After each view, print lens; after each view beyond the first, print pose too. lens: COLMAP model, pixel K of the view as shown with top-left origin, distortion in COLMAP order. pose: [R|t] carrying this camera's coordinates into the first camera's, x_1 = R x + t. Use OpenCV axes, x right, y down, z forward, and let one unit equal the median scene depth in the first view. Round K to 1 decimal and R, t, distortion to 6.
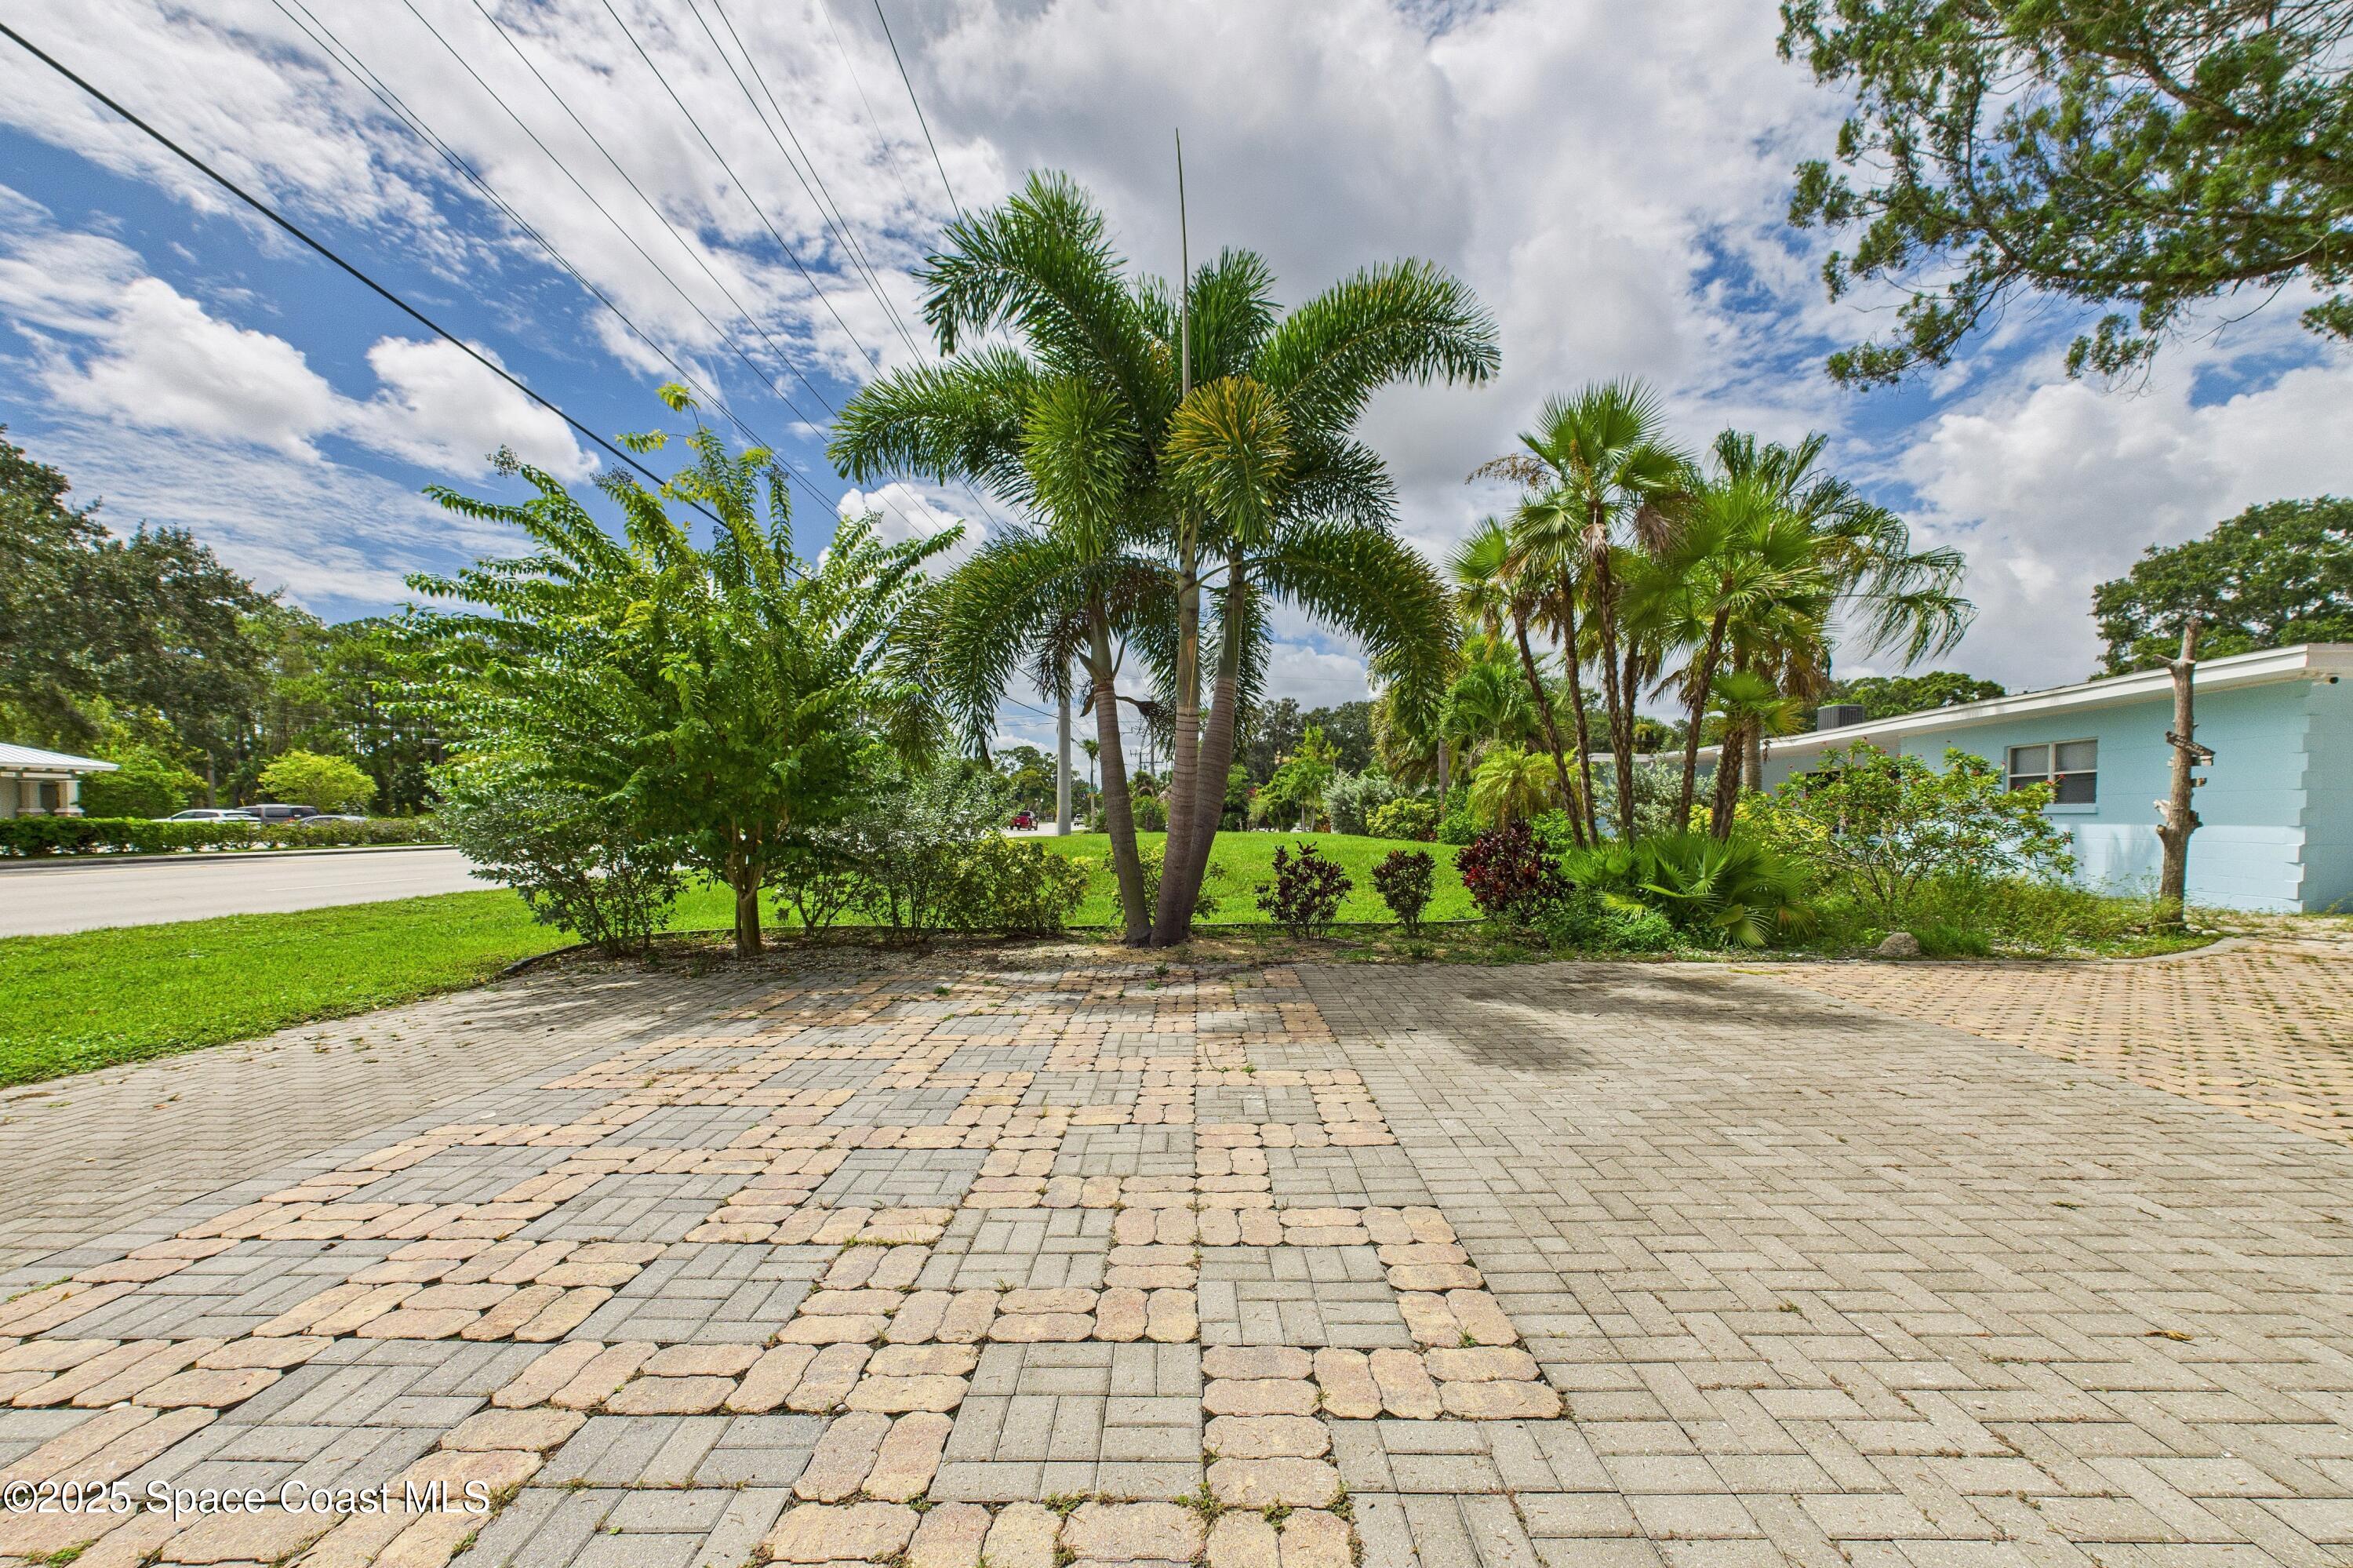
lens RADIAL K [[903.5, 0, 1174.1], [0, 903.5, 815.2], [0, 0, 1]] dist [0.000897, -0.000162]
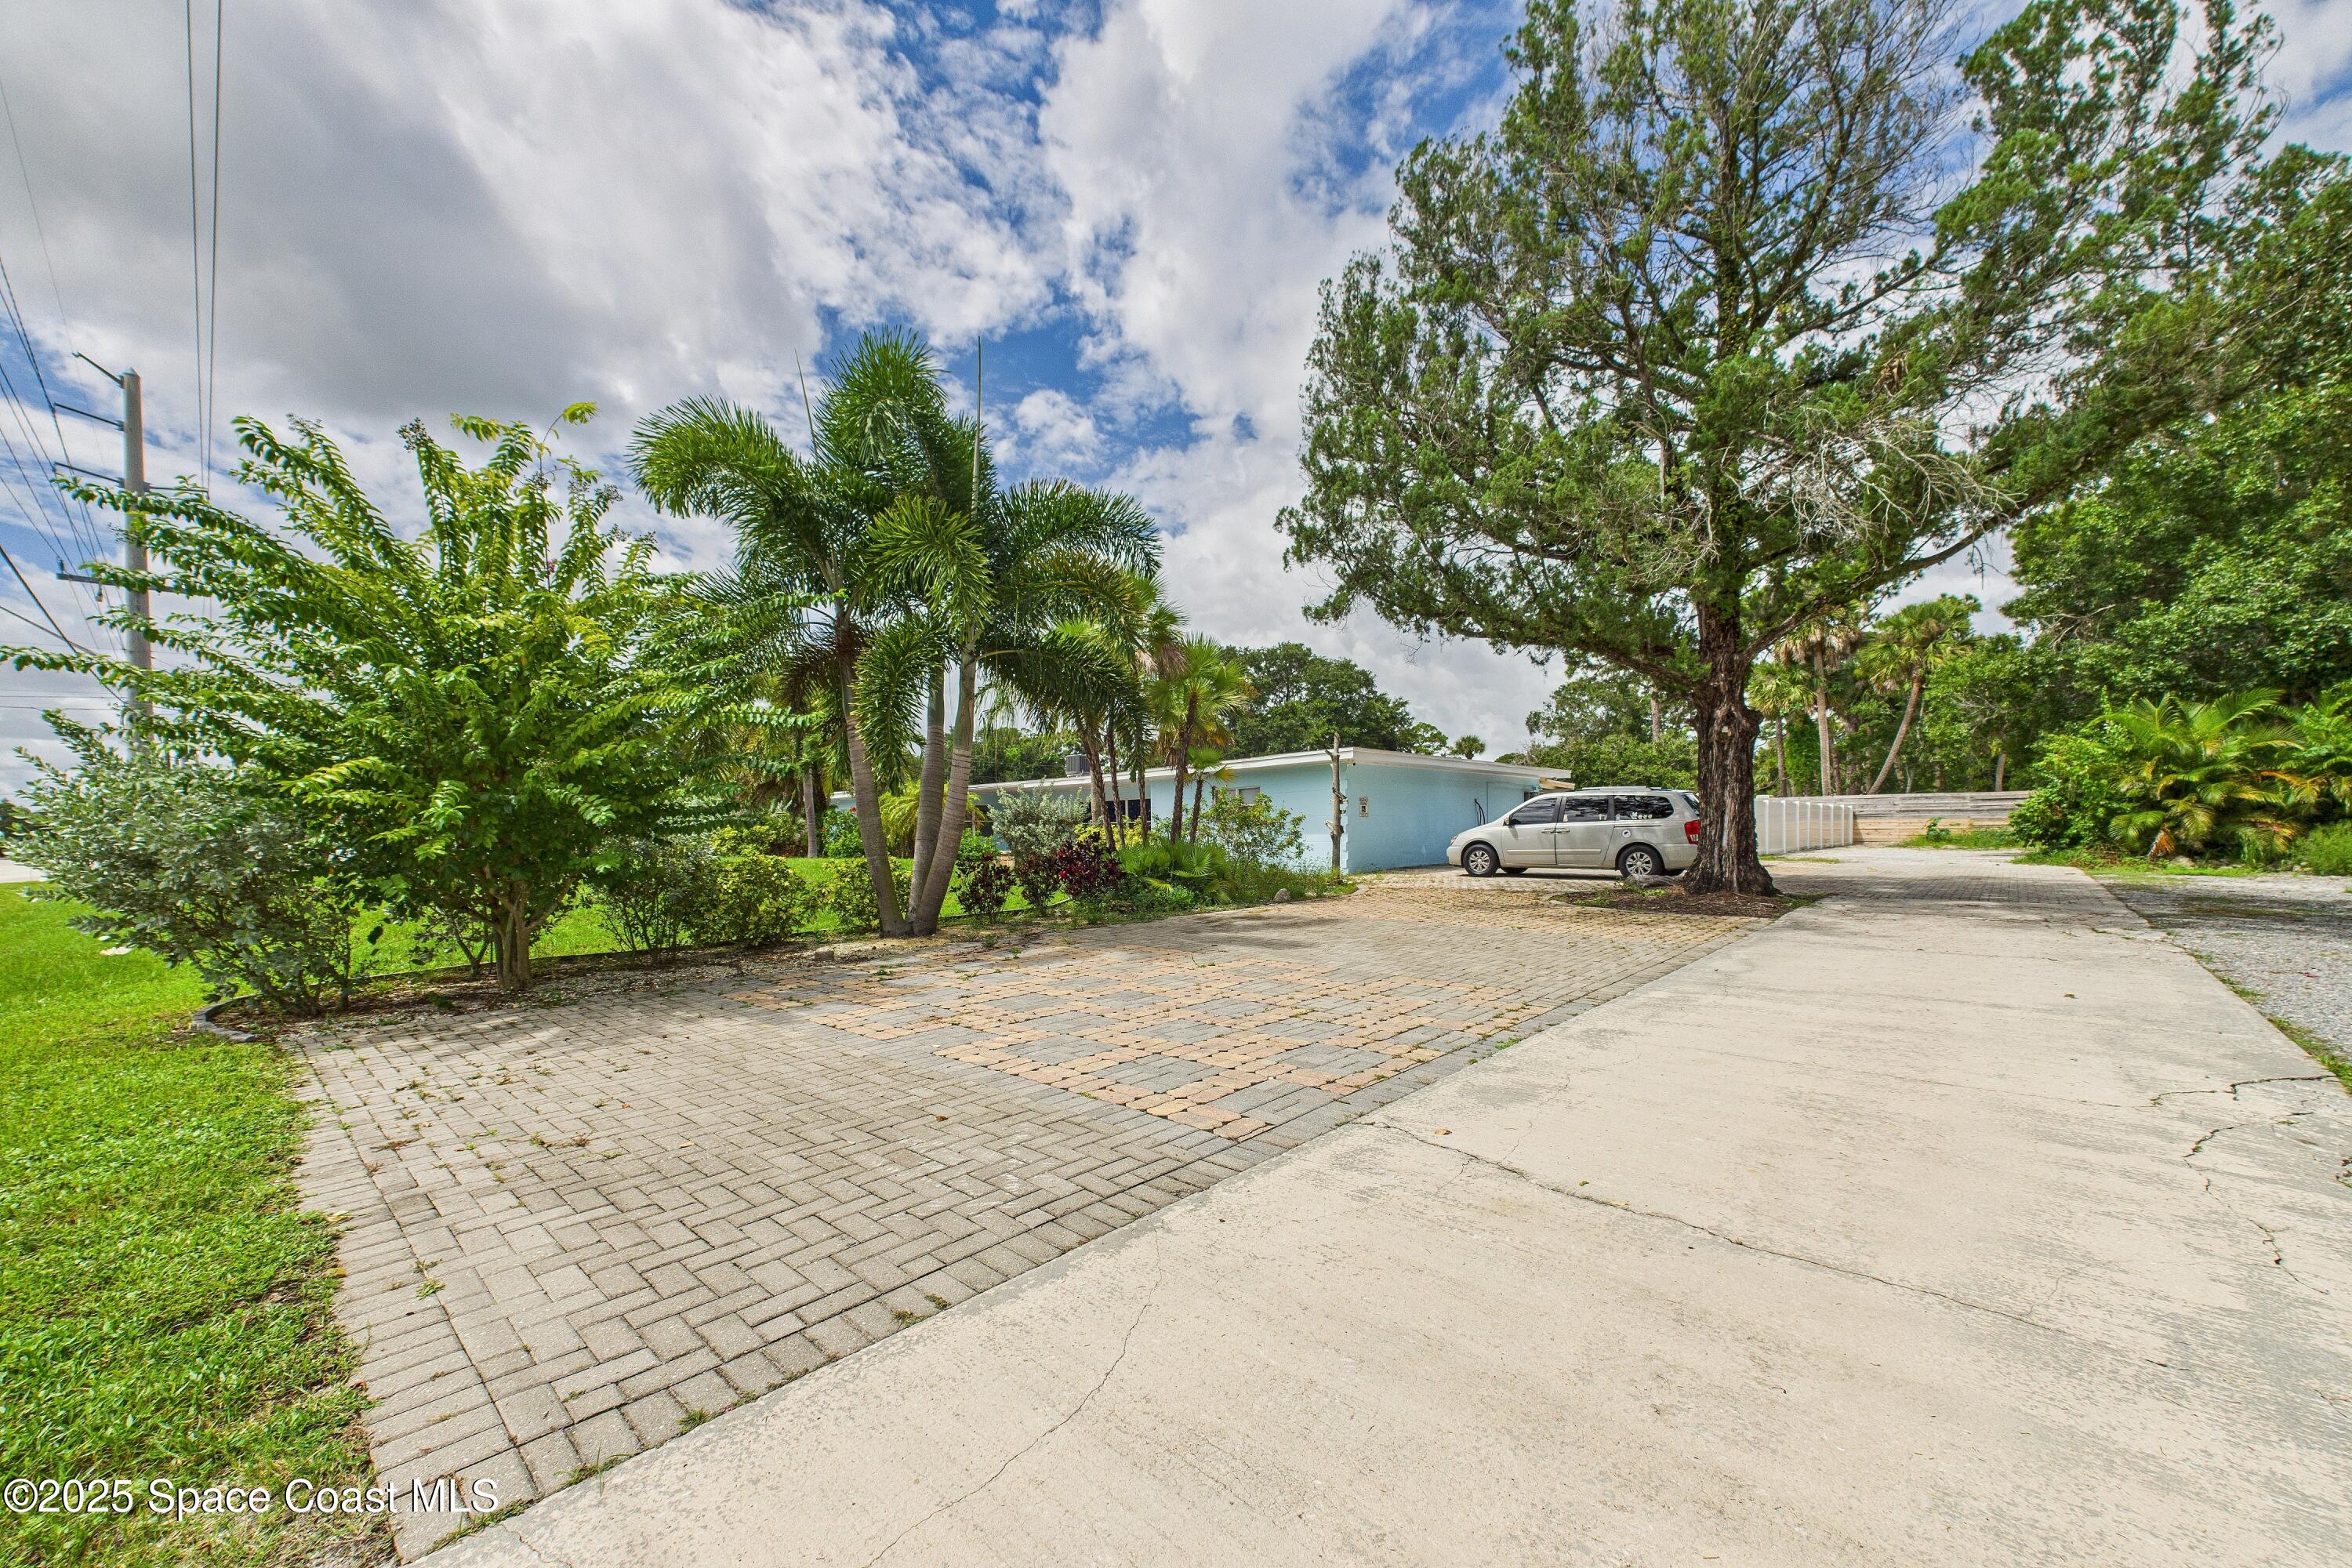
lens RADIAL K [[903.1, 0, 1173.6], [0, 903.1, 815.2], [0, 0, 1]] dist [0.000897, -0.000162]
pose [[0.665351, 0.004847, 0.746515, -0.660642], [0.009982, 0.999832, -0.015389, 0.001041], [-0.746464, 0.017691, 0.665191, -0.082440]]
